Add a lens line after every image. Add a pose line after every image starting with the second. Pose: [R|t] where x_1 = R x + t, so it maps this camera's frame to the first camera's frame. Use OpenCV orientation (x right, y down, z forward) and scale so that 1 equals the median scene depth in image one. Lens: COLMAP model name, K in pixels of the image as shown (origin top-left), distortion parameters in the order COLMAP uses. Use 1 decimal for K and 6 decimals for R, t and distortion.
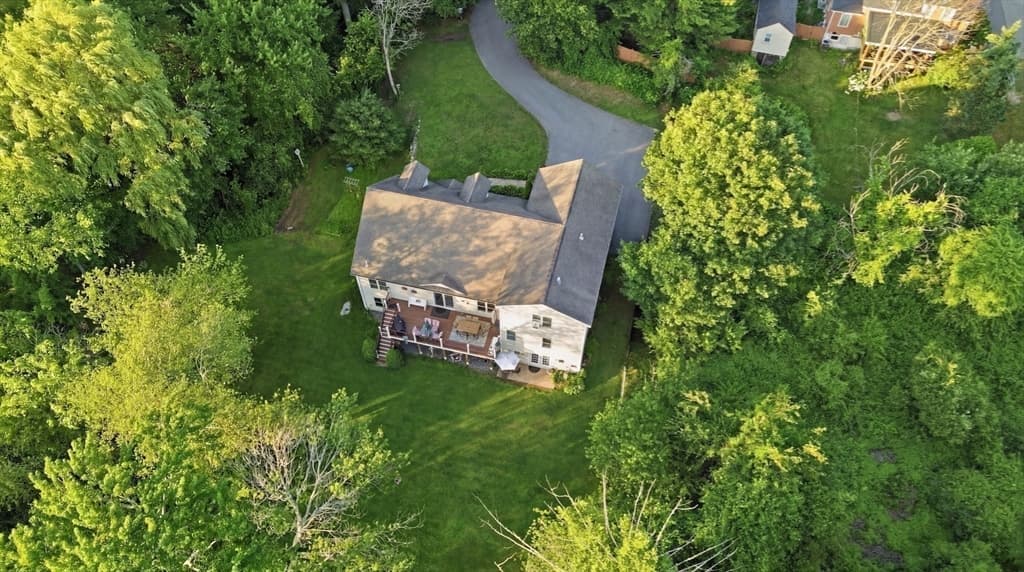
lens RADIAL K [[719.0, 0, 510.6], [0, 719.0, 282.6], [0, 0, 1]] dist [0.046860, -0.007200]
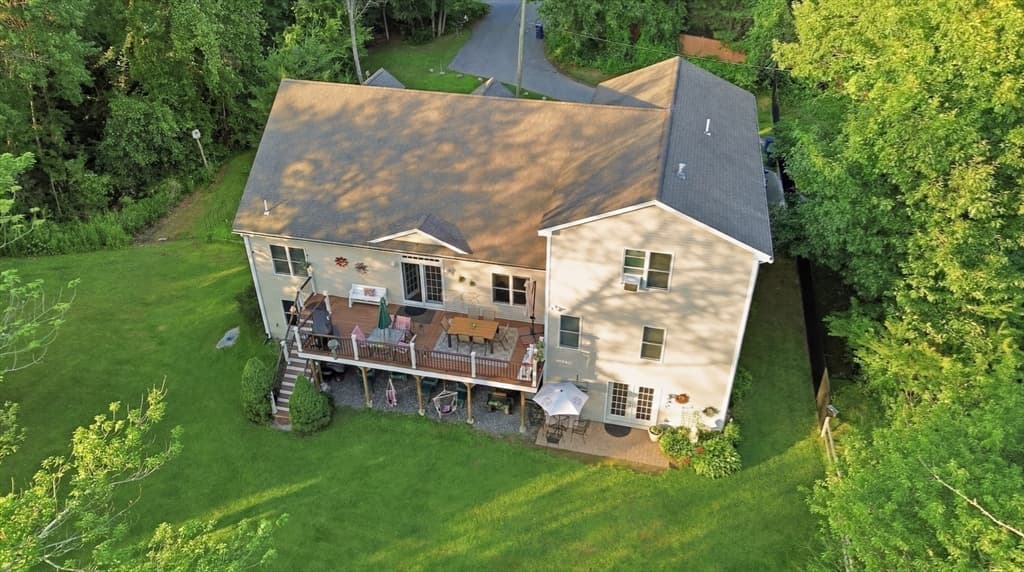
lens RADIAL K [[719.0, 0, 508.6], [0, 719.0, 290.3], [0, 0, 1]] dist [0.046860, -0.007200]
pose [[0.999910, -0.011382, 0.007054, -0.039146], [0.013144, 0.934861, -0.354770, 0.203408], [-0.002557, 0.354831, 0.934927, 0.560393]]
